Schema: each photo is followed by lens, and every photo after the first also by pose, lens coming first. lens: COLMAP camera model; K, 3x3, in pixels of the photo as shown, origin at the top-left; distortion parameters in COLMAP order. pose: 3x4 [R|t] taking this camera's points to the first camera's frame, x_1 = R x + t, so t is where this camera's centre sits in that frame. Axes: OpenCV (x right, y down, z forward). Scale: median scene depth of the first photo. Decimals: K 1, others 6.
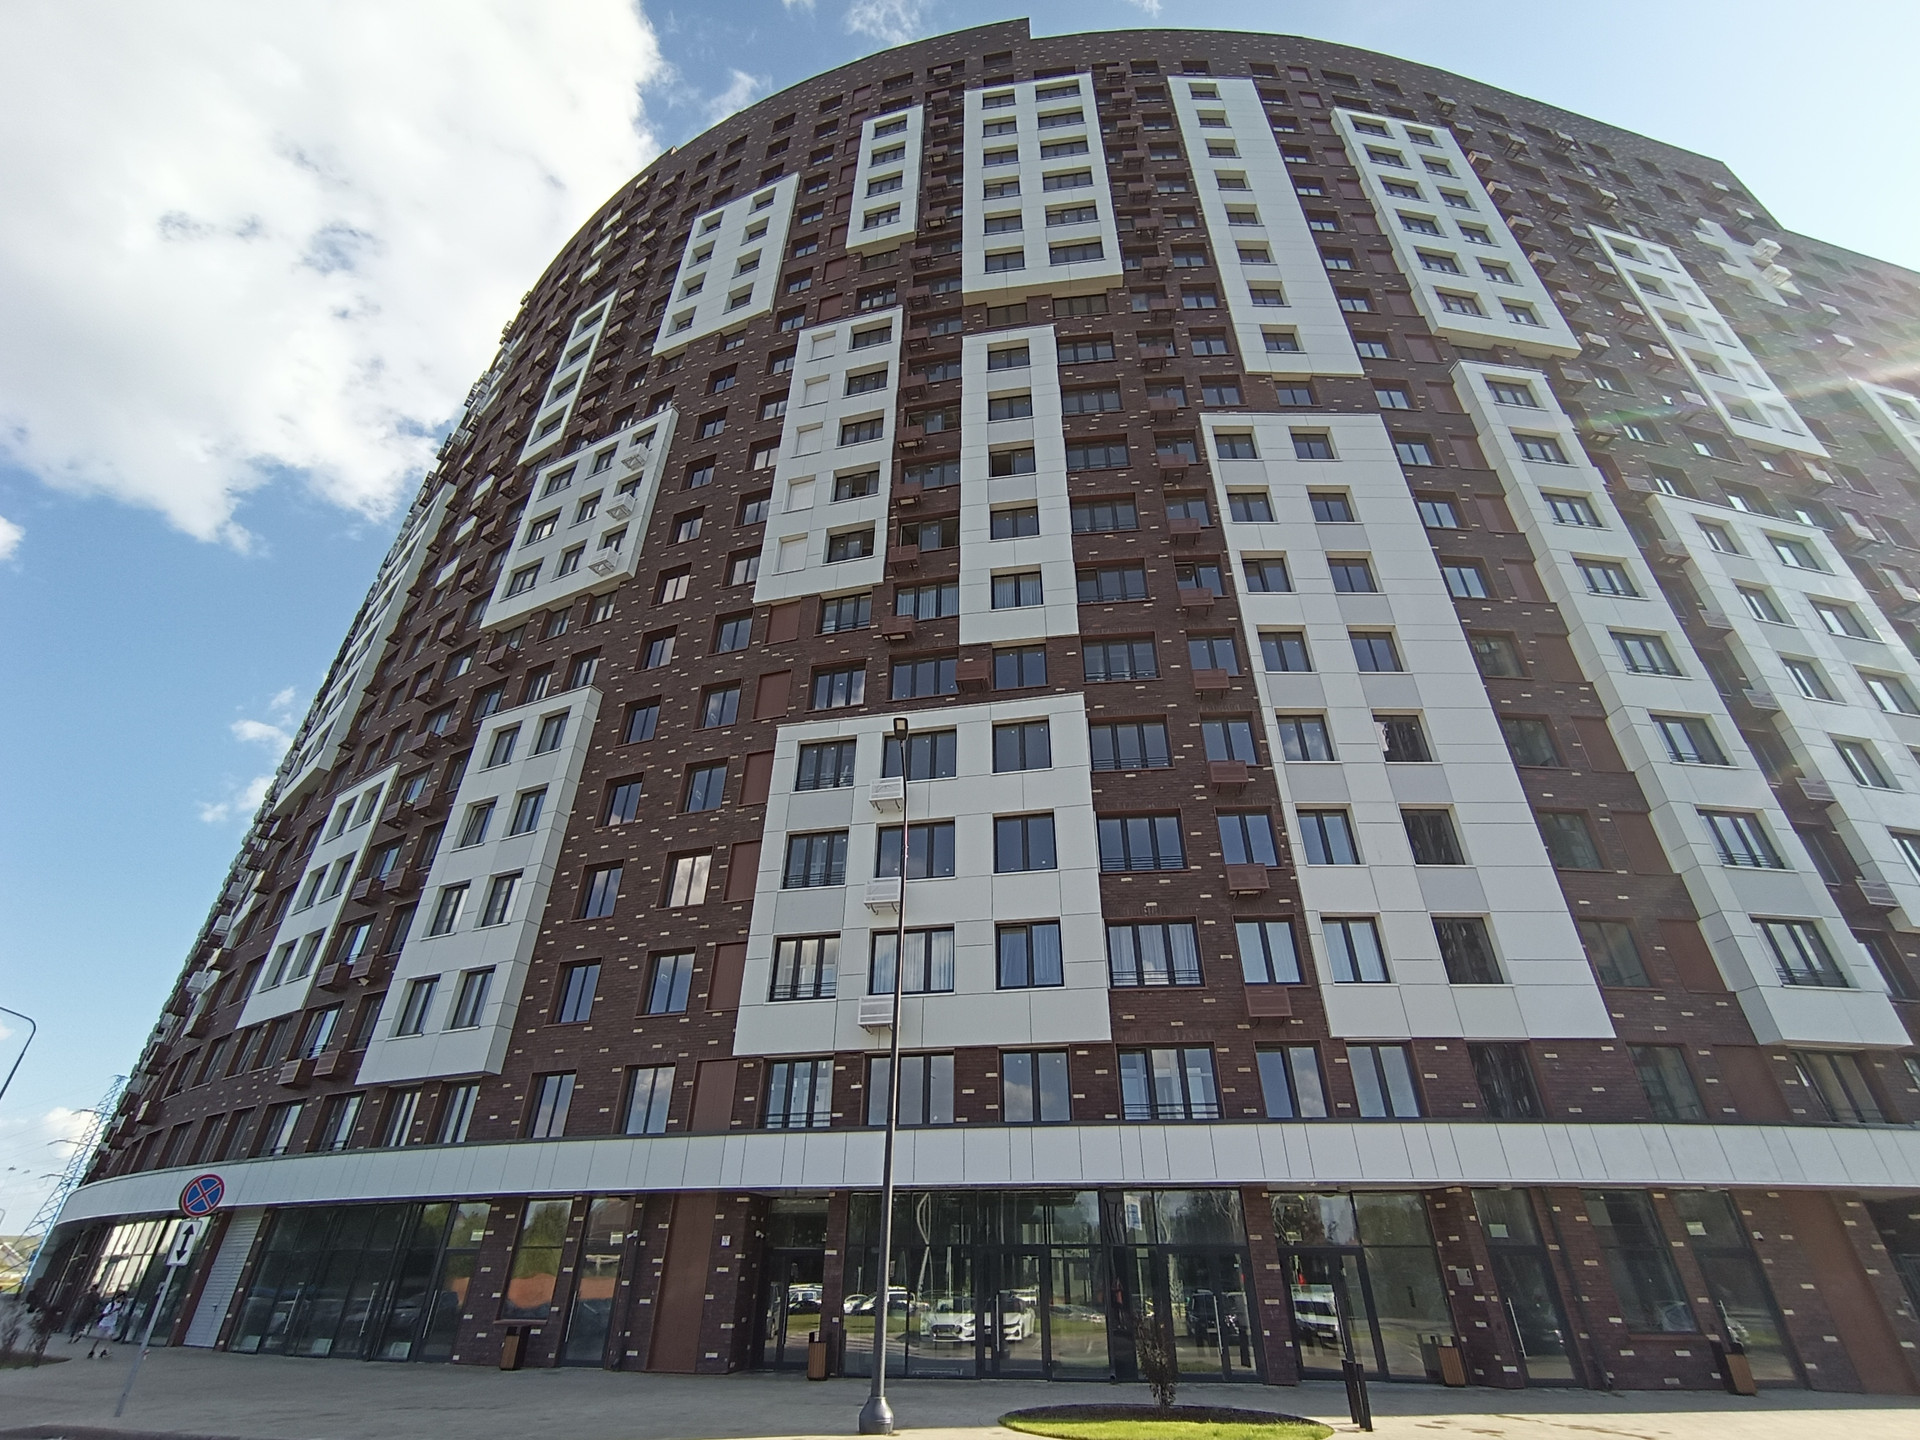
lens RADIAL K [[879.3, 0, 952.0], [0, 879.3, 717.2], [0, 0, 1]] dist [-0.004337, 0.000705]
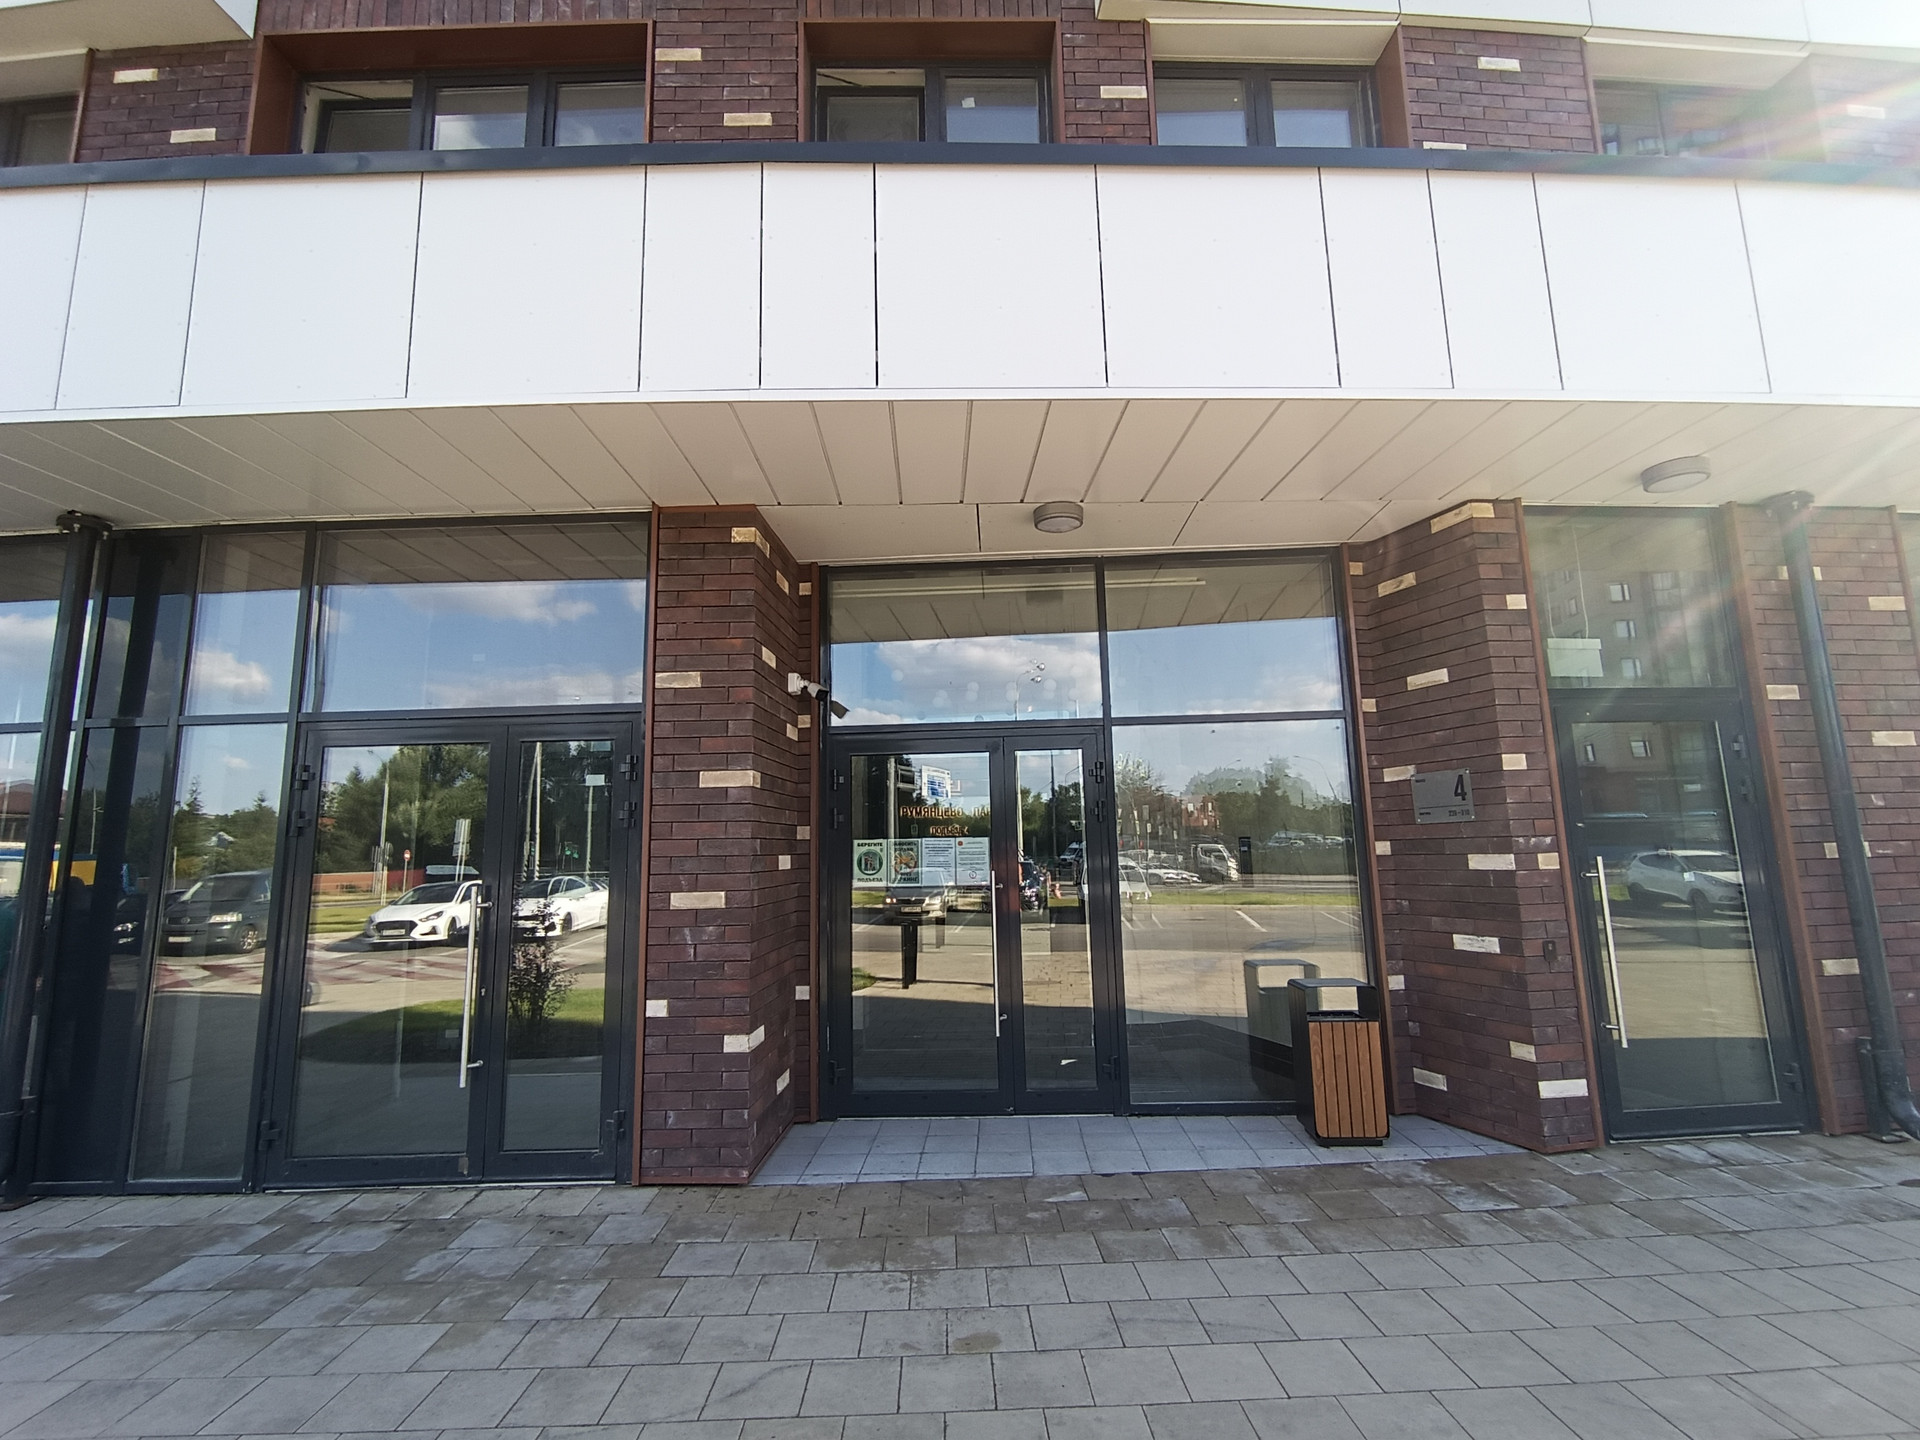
lens RADIAL K [[879.3, 0, 957.0], [0, 879.3, 719.9], [0, 0, 1]] dist [-0.004337, 0.000705]
pose [[0.995041, -0.017296, 0.097951, 0.416829], [-0.024031, 0.913789, 0.405478, 0.521740], [-0.096519, -0.405822, 0.908842, 0.794308]]
